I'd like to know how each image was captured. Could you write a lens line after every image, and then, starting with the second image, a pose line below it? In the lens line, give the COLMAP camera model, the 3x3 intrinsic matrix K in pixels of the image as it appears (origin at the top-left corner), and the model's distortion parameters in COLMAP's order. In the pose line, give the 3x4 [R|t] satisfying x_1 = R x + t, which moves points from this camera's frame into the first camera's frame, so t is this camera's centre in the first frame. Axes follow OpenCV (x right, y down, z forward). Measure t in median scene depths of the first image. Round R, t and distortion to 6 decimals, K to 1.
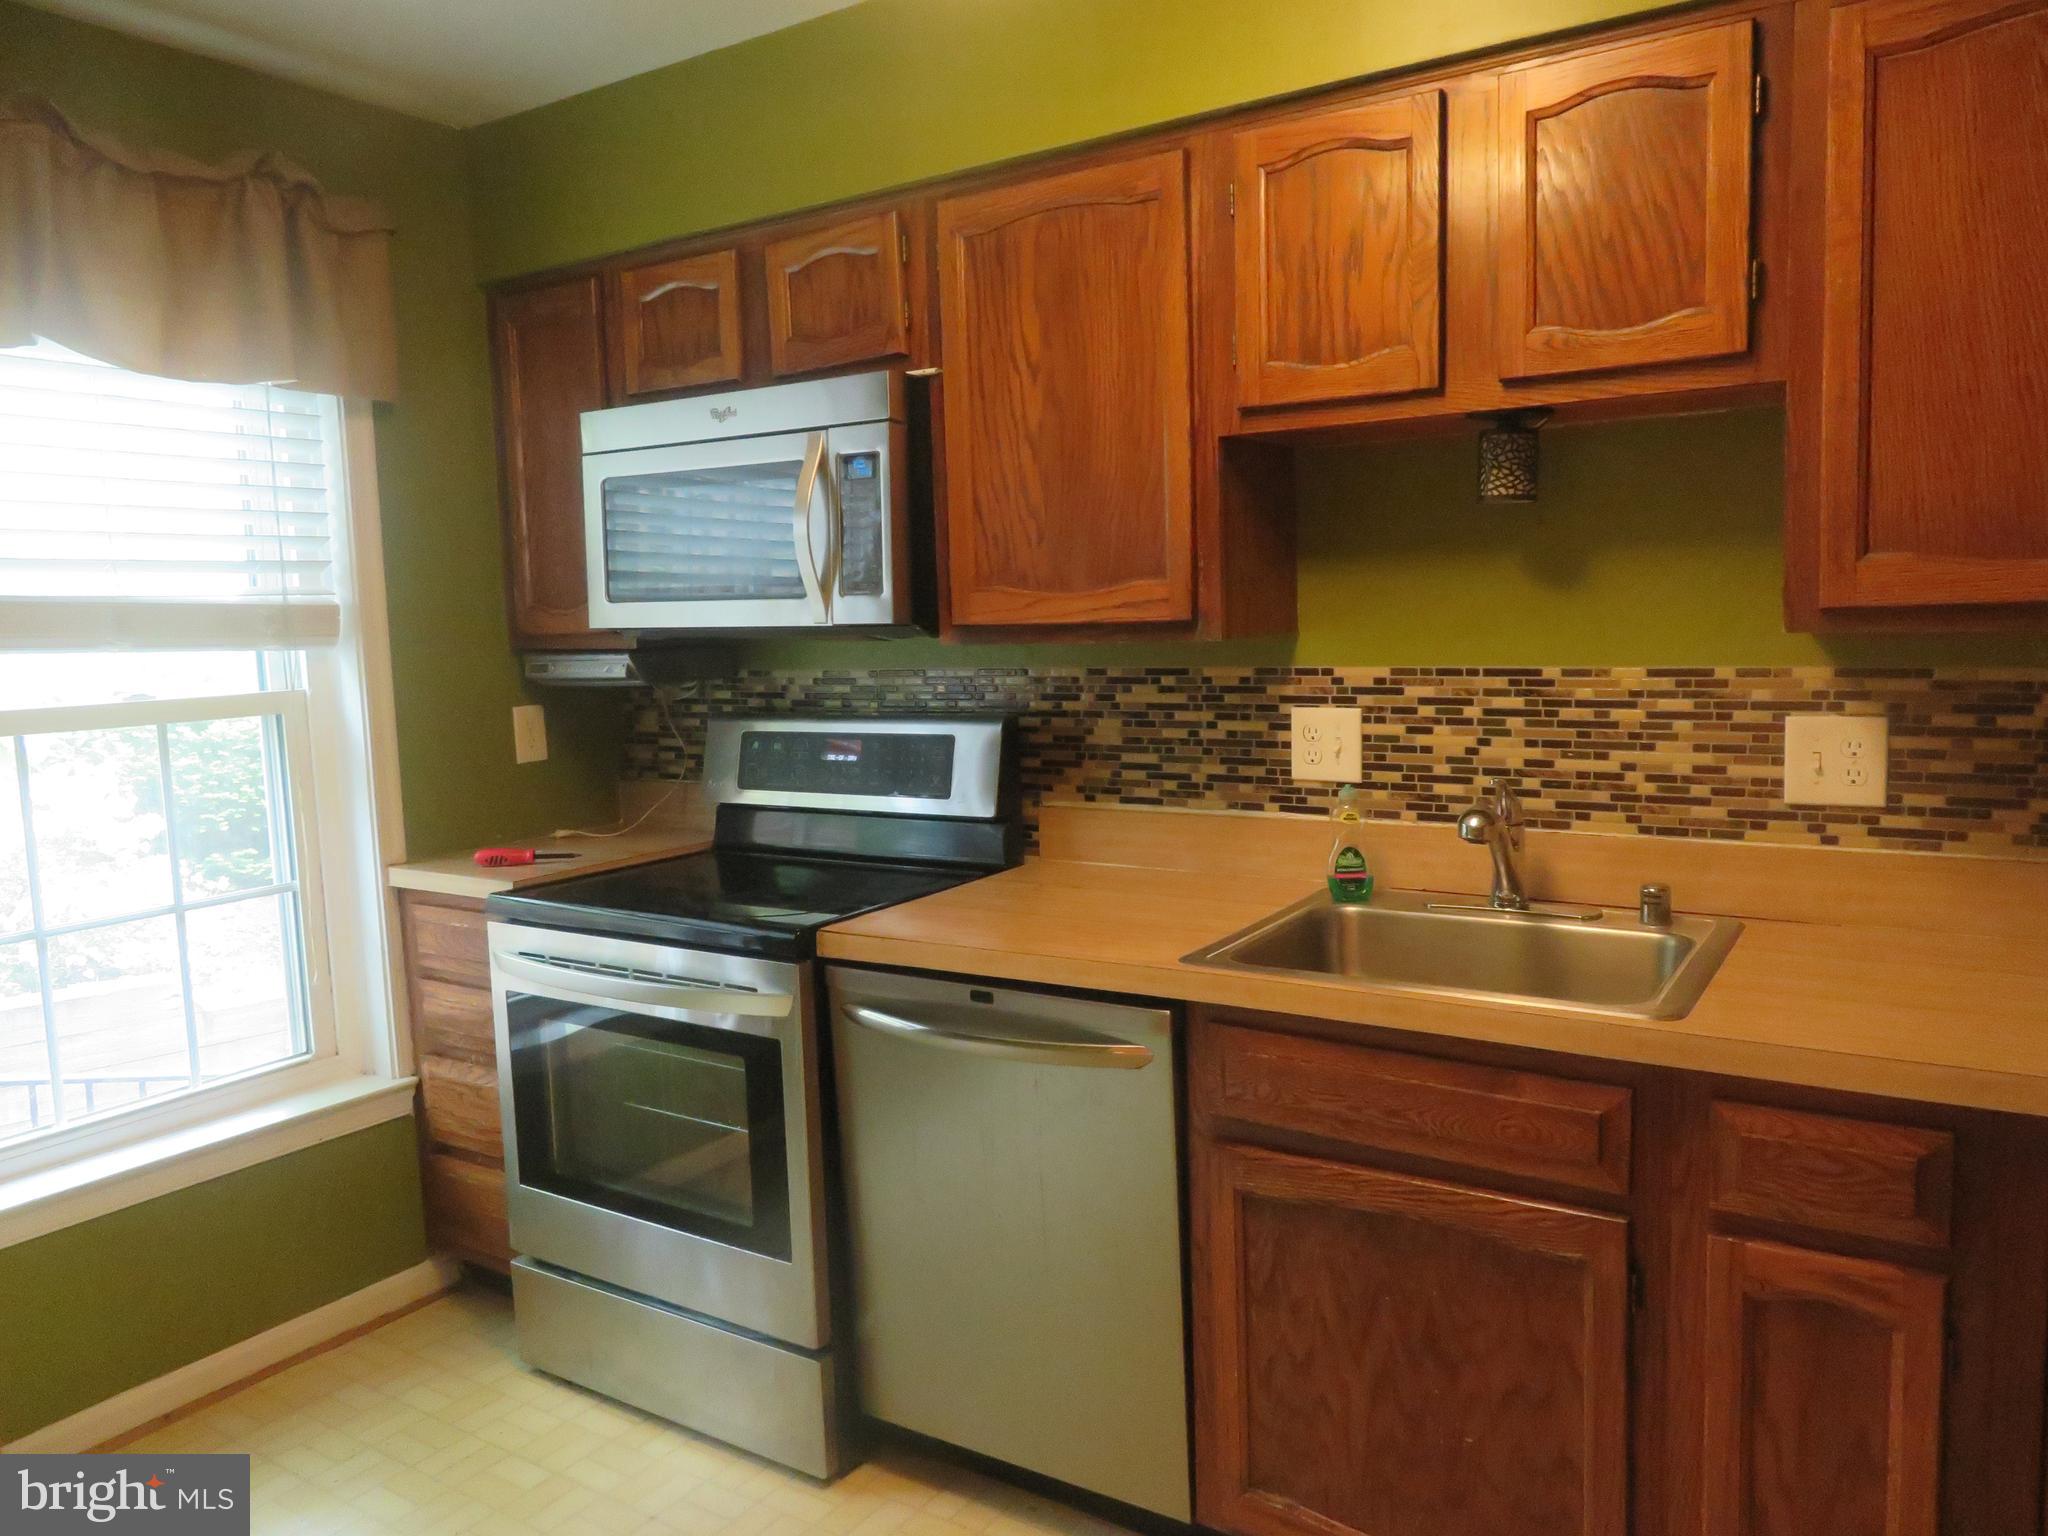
lens RADIAL K [[1460.7, 0, 1035.2], [0, 1460.7, 764.1], [0, 0, 1]] dist [-0.010060, 0.003065]
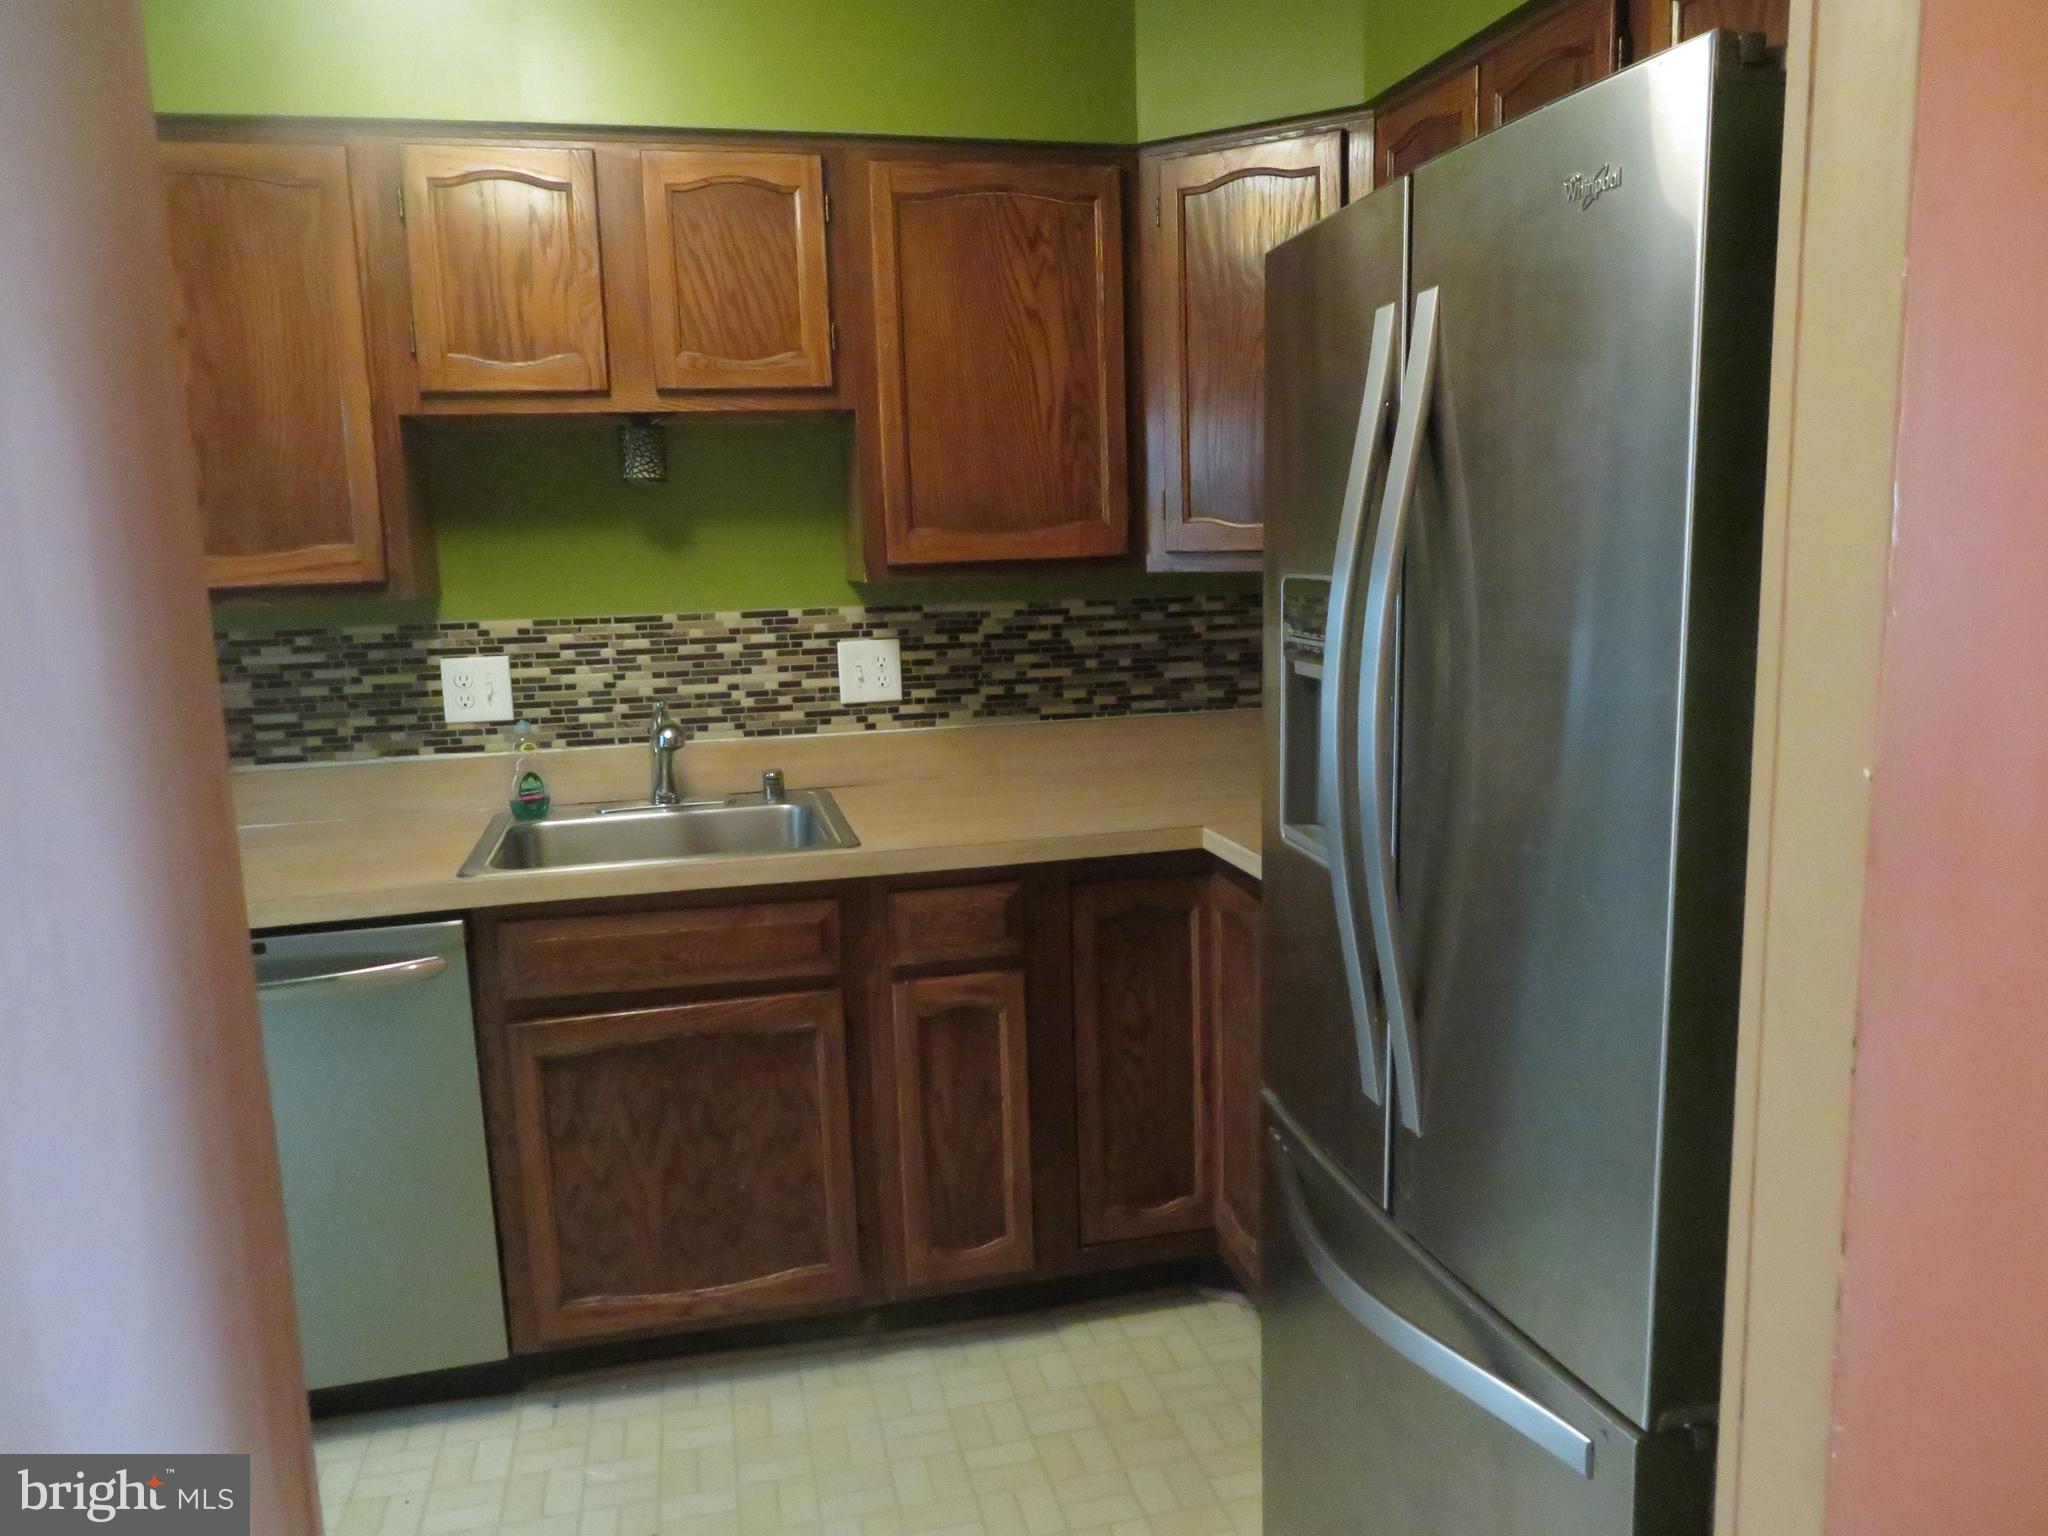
lens RADIAL K [[1460.7, 0, 1019.2], [0, 1460.7, 767.7], [0, 0, 1]] dist [-0.010060, 0.003065]
pose [[0.686822, -0.104778, 0.719234, -0.407048], [0.086851, 0.994296, 0.061912, 0.016240], [-0.721618, 0.019944, 0.692004, -0.111114]]
